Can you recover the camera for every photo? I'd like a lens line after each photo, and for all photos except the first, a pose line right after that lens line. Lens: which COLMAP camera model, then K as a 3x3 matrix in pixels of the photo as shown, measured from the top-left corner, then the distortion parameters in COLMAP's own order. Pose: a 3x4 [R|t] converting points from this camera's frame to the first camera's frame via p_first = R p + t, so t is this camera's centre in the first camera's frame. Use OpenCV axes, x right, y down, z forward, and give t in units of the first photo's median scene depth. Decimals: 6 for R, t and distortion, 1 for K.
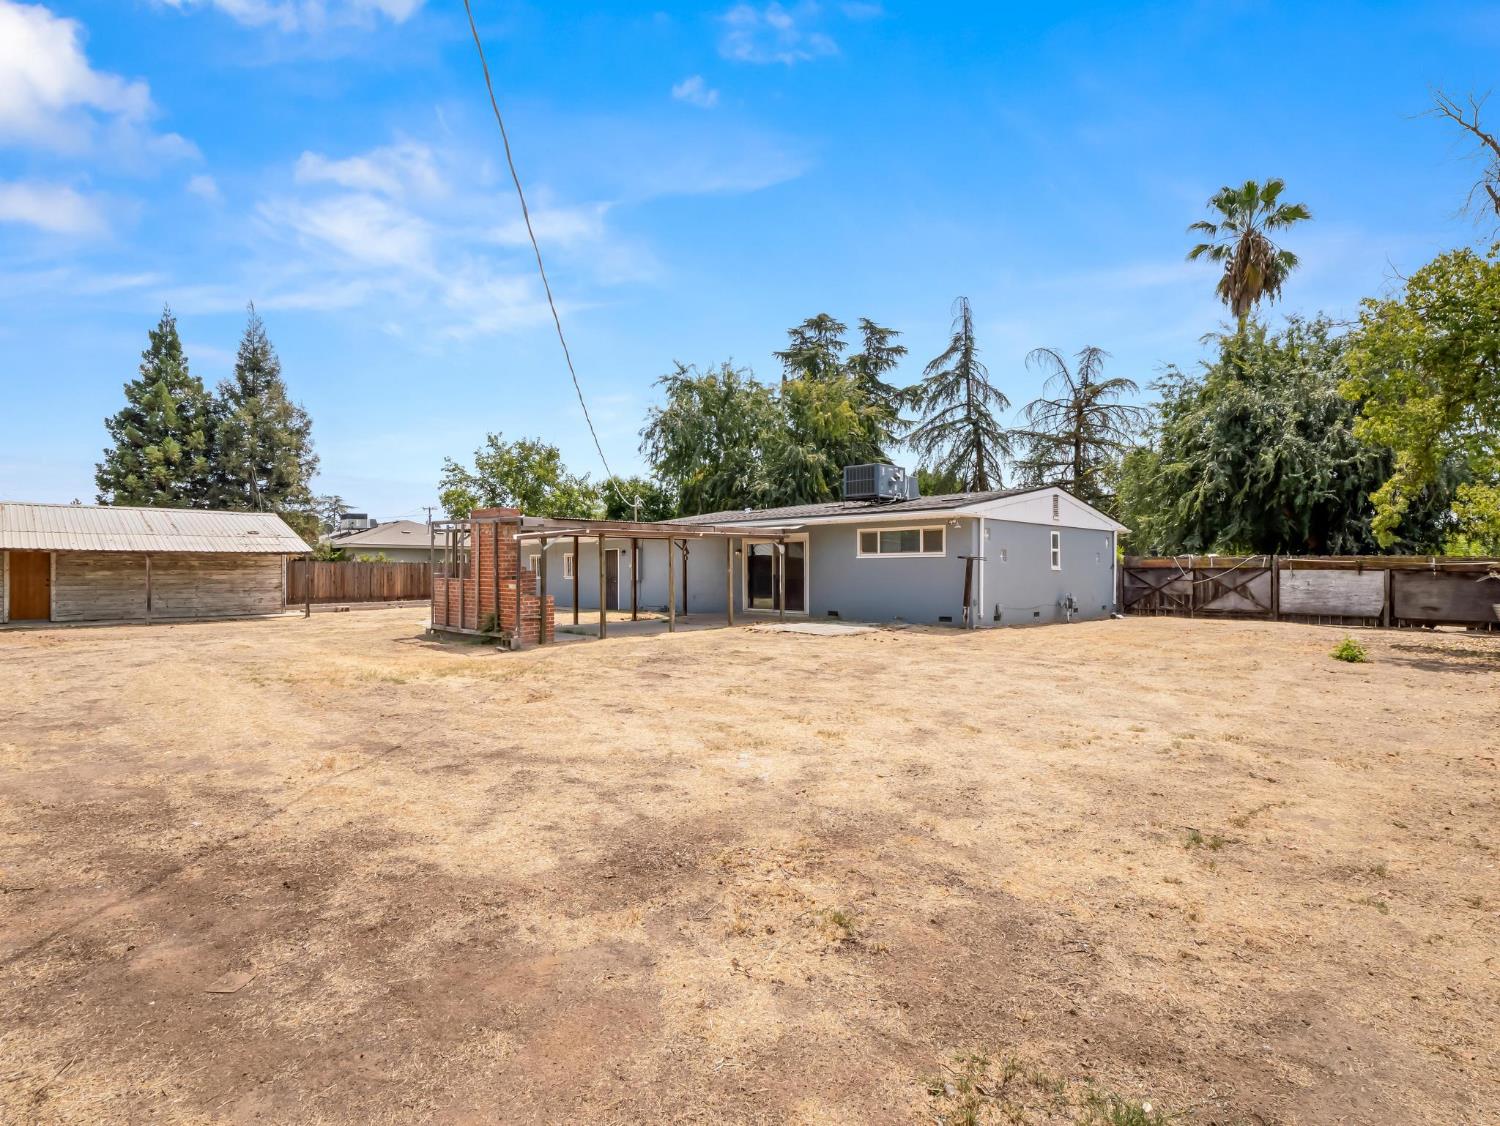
lens RADIAL K [[803.5, 0, 750.0], [0, 803.5, 563.0], [0, 0, 1]] dist [-0.000009, -0.010074]
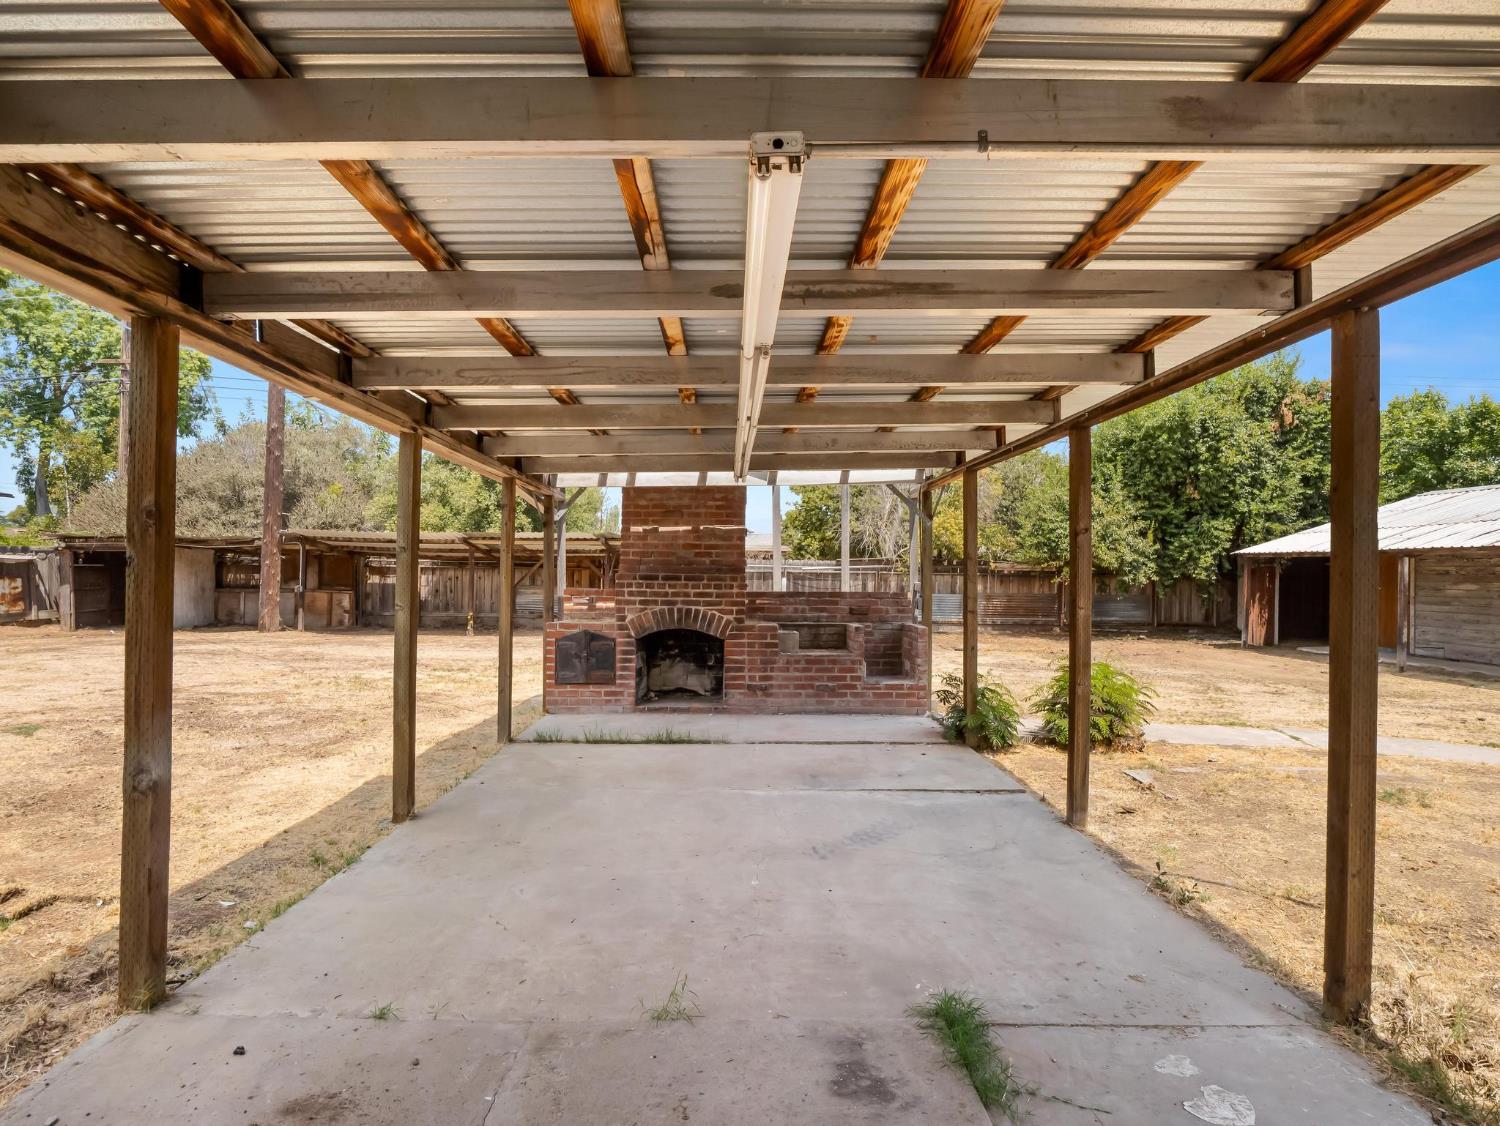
lens RADIAL K [[770.6, 0, 751.8], [0, 770.6, 592.3], [0, 0, 1]] dist [-0.000898, 0.018120]
pose [[-0.666058, 0.009216, -0.745843, 0.029985], [-0.010494, 0.999709, 0.021725, 0.009338], [0.745826, 0.022297, -0.665767, 0.996741]]
